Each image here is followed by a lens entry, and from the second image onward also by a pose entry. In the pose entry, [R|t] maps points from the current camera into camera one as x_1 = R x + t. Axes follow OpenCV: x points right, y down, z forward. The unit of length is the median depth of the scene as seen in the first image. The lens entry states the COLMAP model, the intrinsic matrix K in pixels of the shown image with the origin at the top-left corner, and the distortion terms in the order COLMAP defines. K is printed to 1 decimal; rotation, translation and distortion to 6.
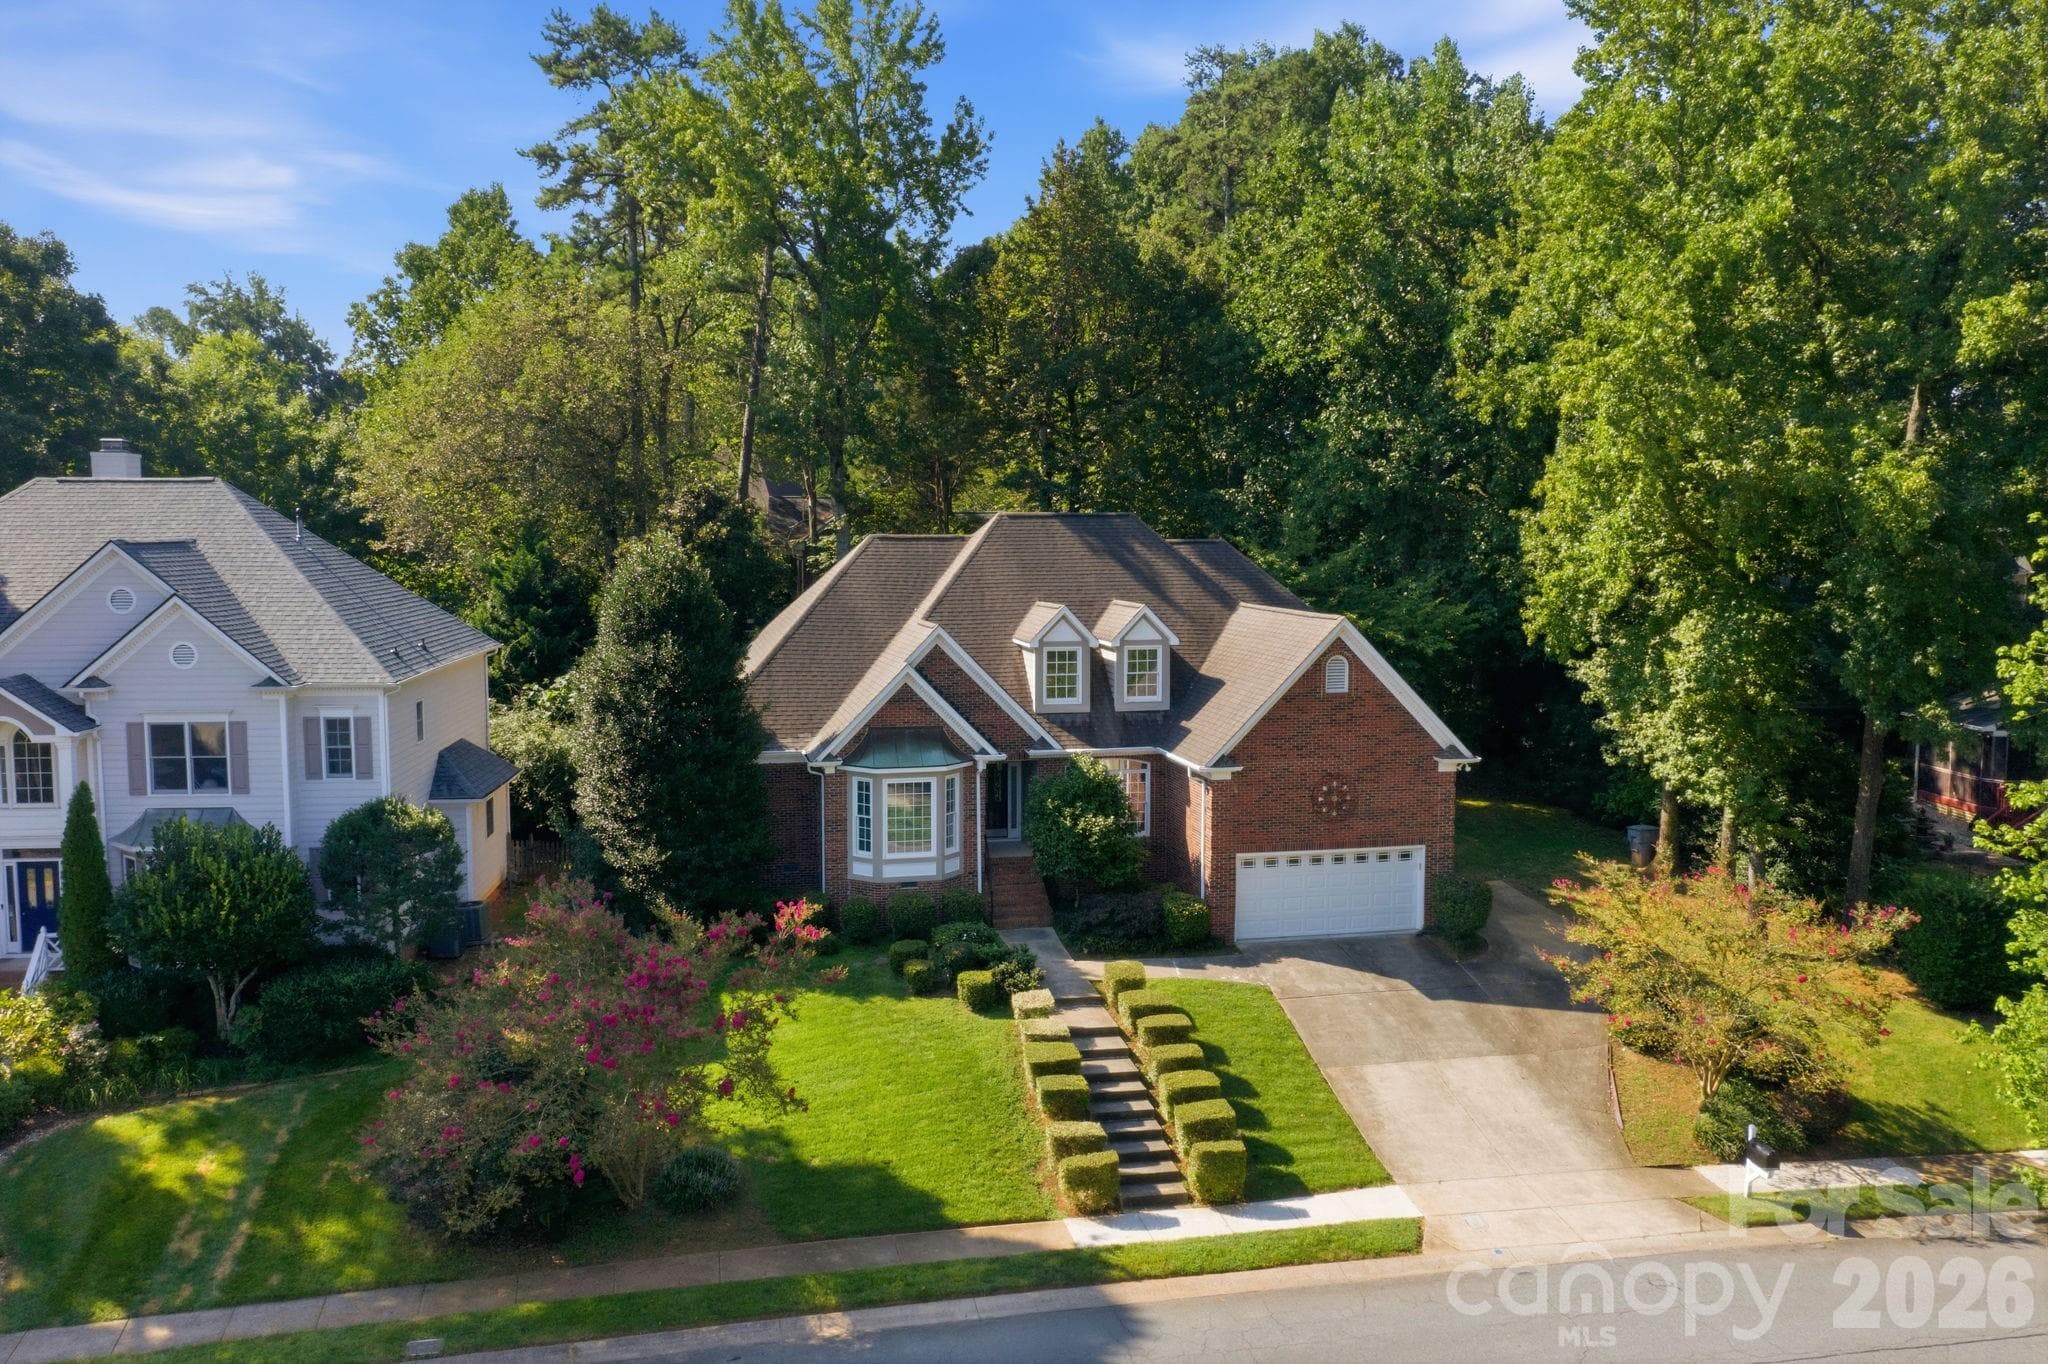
lens RADIAL K [[1627.8, 0, 1024.0], [0, 1627.8, 682.0], [0, 0, 1]] dist [-0.010522, -0.000769]
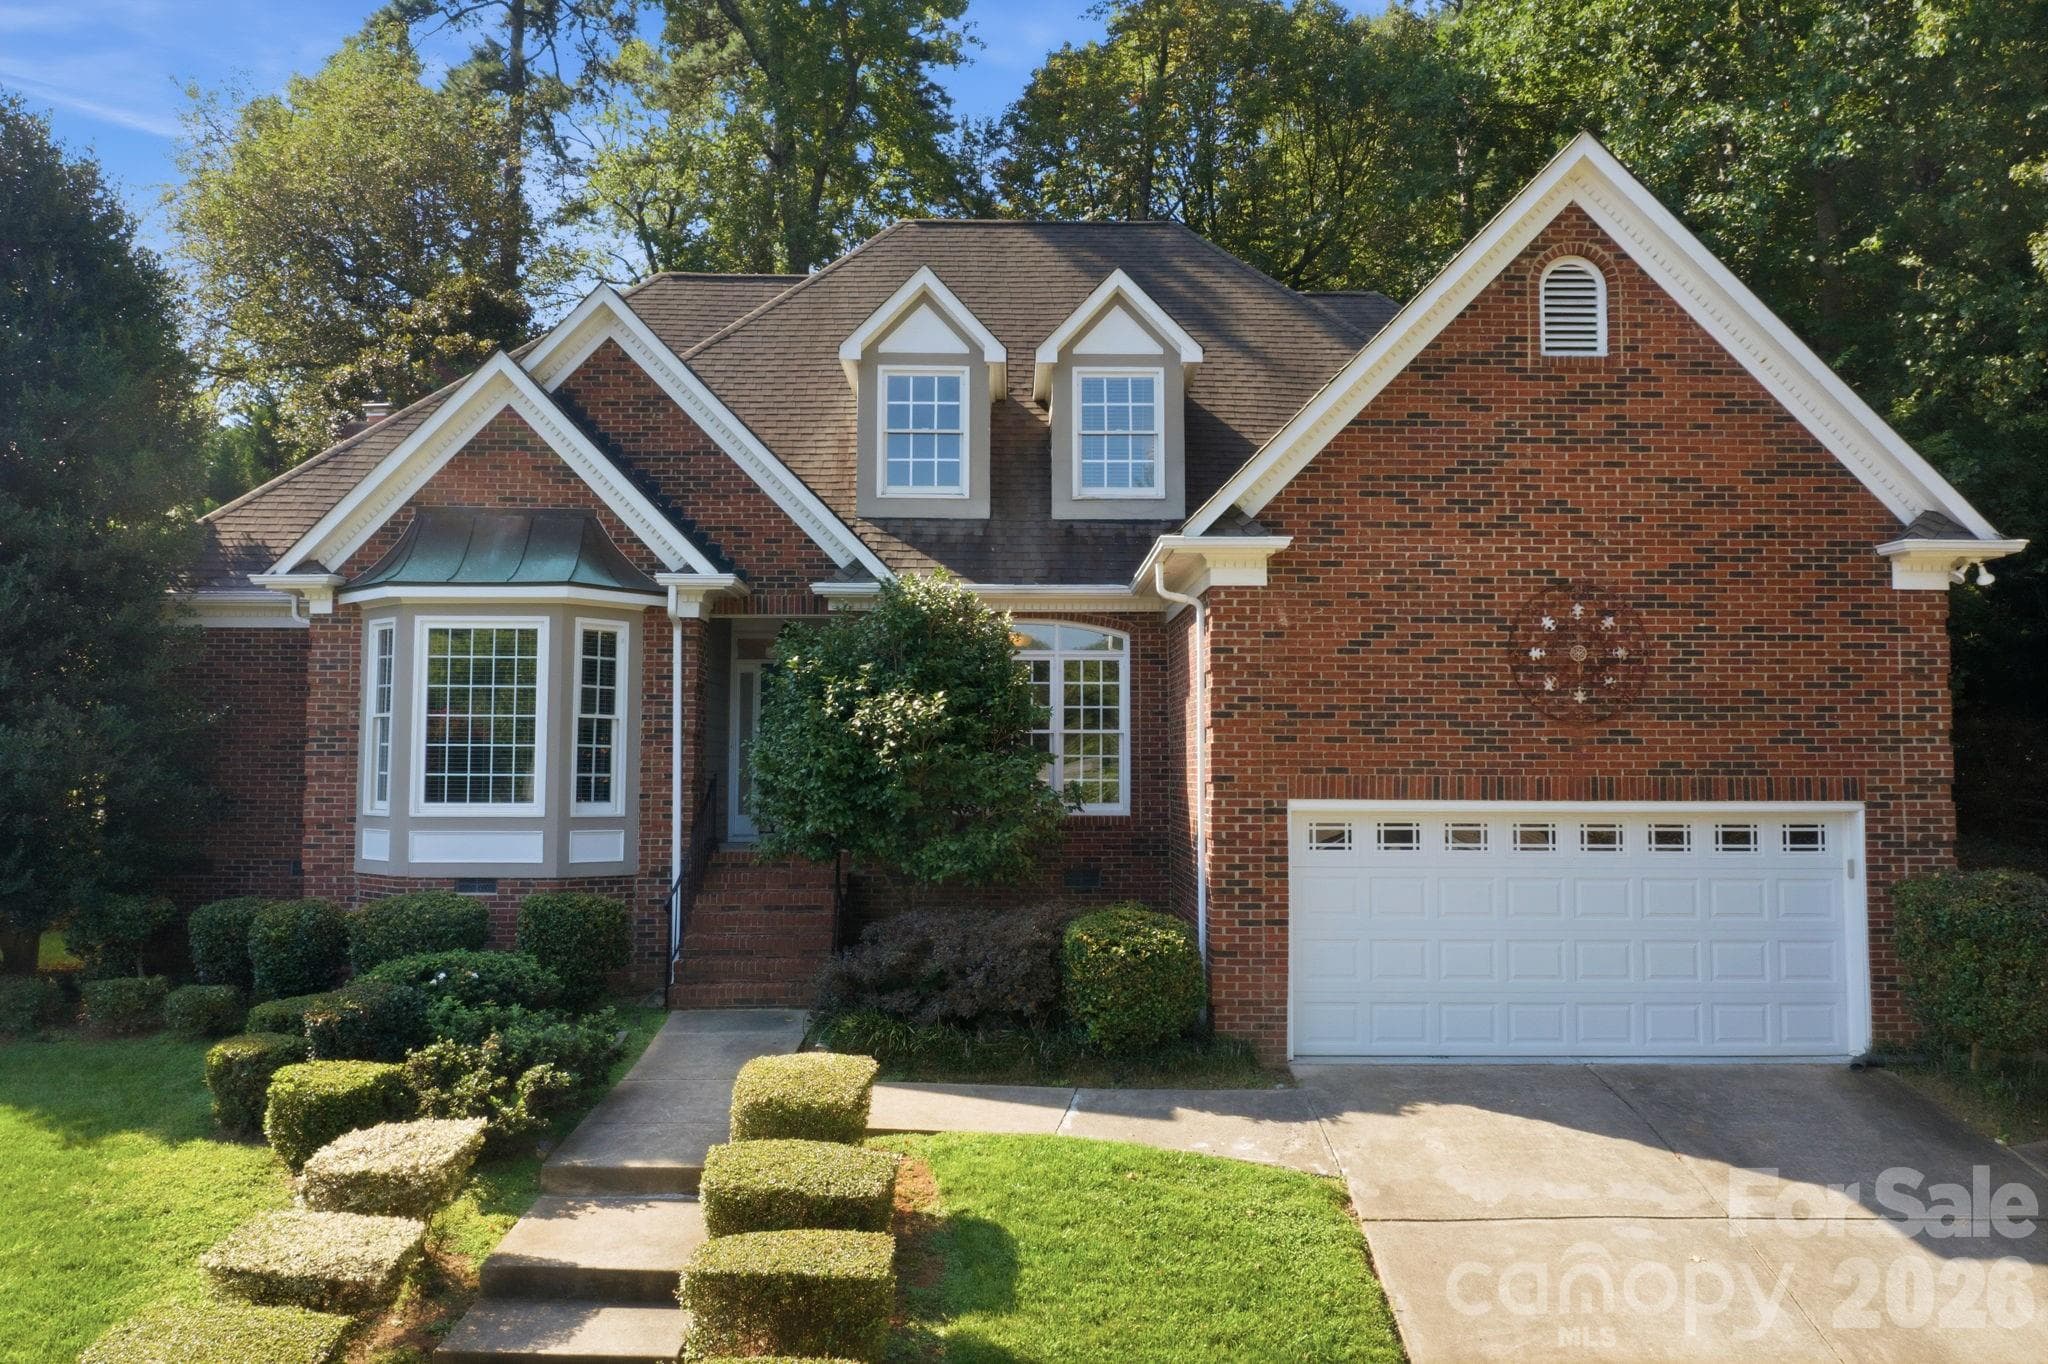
lens RADIAL K [[1627.8, 0, 1024.0], [0, 1627.8, 682.0], [0, 0, 1]] dist [-0.010522, -0.000769]
pose [[0.977835, -0.010363, -0.209119, 0.145622], [-0.022892, 0.987495, -0.155978, 0.133970], [0.208120, 0.157308, 0.965371, 0.630676]]
